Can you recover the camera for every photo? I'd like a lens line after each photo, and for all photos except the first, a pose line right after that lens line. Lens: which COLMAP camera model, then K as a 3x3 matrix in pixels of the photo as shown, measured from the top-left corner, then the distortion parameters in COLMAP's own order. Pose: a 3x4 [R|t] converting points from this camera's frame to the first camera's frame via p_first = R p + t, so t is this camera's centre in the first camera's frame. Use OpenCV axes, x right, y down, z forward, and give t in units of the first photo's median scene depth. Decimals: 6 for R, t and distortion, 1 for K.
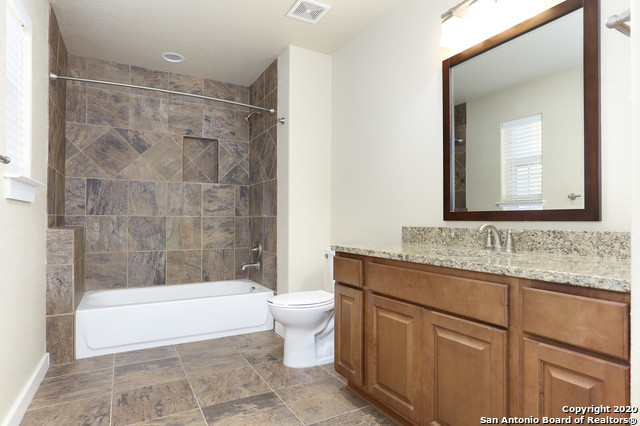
lens RADIAL K [[368.9, 0, 320.2], [0, 368.9, 214.6], [0, 0, 1]] dist [0.002239, 0.002236]
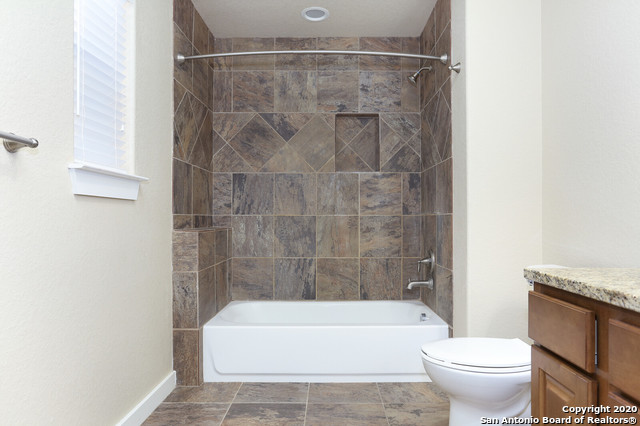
lens RADIAL K [[418.8, 0, 320.2], [0, 418.8, 216.0], [0, 0, 1]] dist [-0.029973, 0.003671]
pose [[0.876377, -0.007932, -0.481561, 0.035896], [0.010711, 0.999938, 0.003023, 0.003508], [0.481507, -0.007808, 0.876407, 0.221376]]
